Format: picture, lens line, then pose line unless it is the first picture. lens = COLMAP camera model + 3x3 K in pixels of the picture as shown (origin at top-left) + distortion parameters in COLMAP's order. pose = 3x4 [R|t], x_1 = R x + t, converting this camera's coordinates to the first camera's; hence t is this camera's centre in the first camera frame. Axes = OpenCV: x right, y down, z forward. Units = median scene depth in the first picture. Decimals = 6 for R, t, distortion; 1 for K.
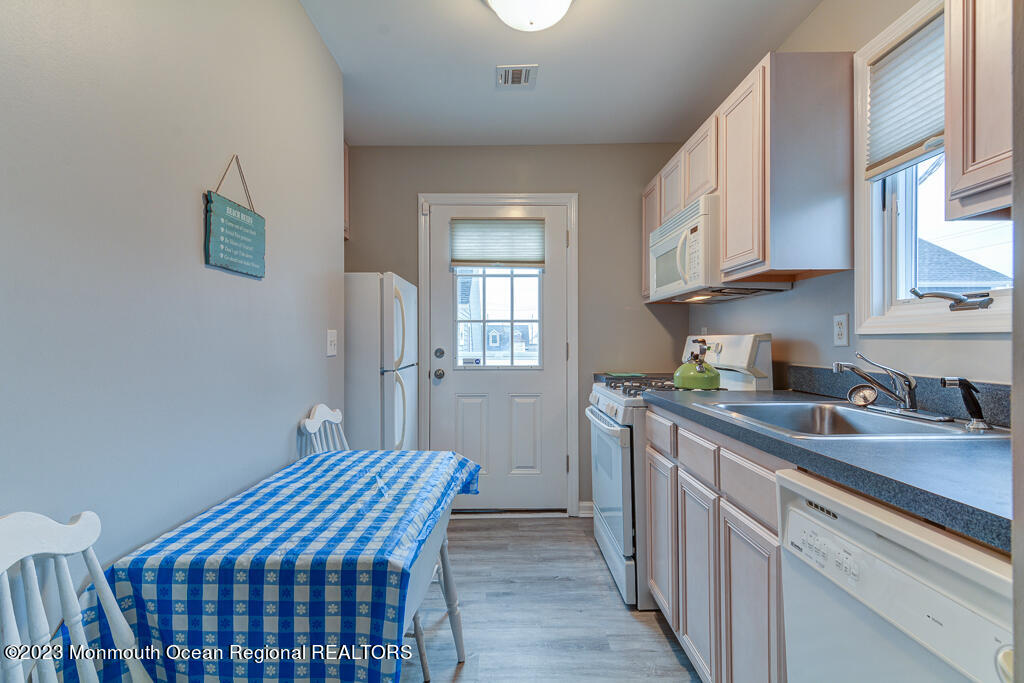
lens RADIAL K [[498.2, 0, 516.4], [0, 498.2, 342.1], [0, 0, 1]] dist [0.027996, -0.009206]
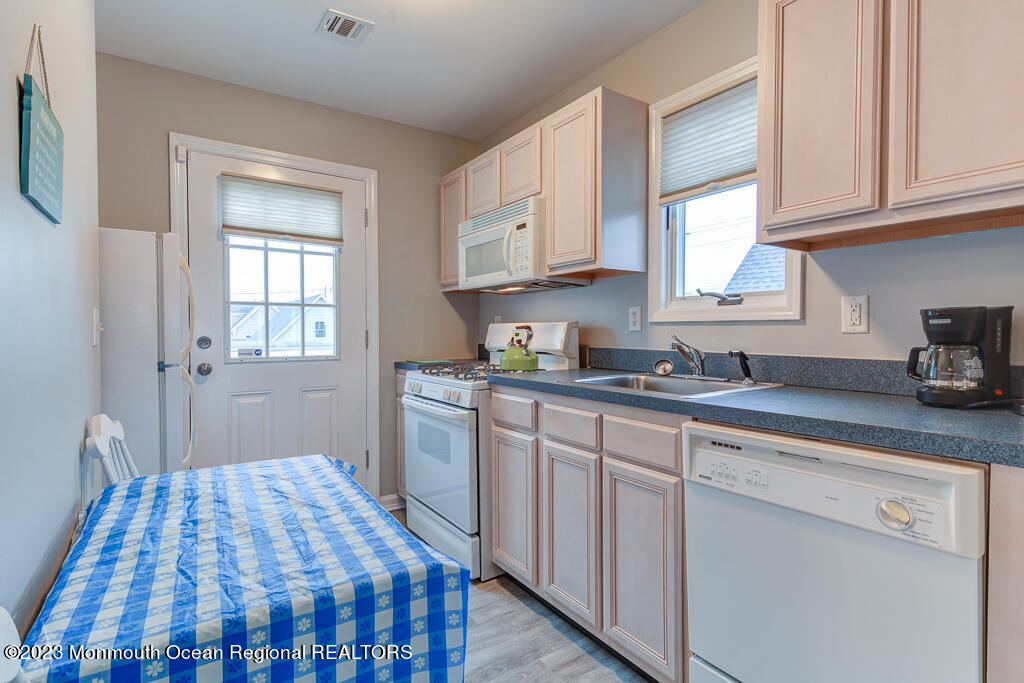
lens RADIAL K [[498.2, 0, 544.8], [0, 498.2, 342.3], [0, 0, 1]] dist [0.027996, -0.009206]
pose [[0.826006, -0.012567, 0.563521, -0.234919], [0.001154, 0.999787, 0.020606, 0.008742], [-0.563660, -0.016371, 0.825845, 0.064288]]
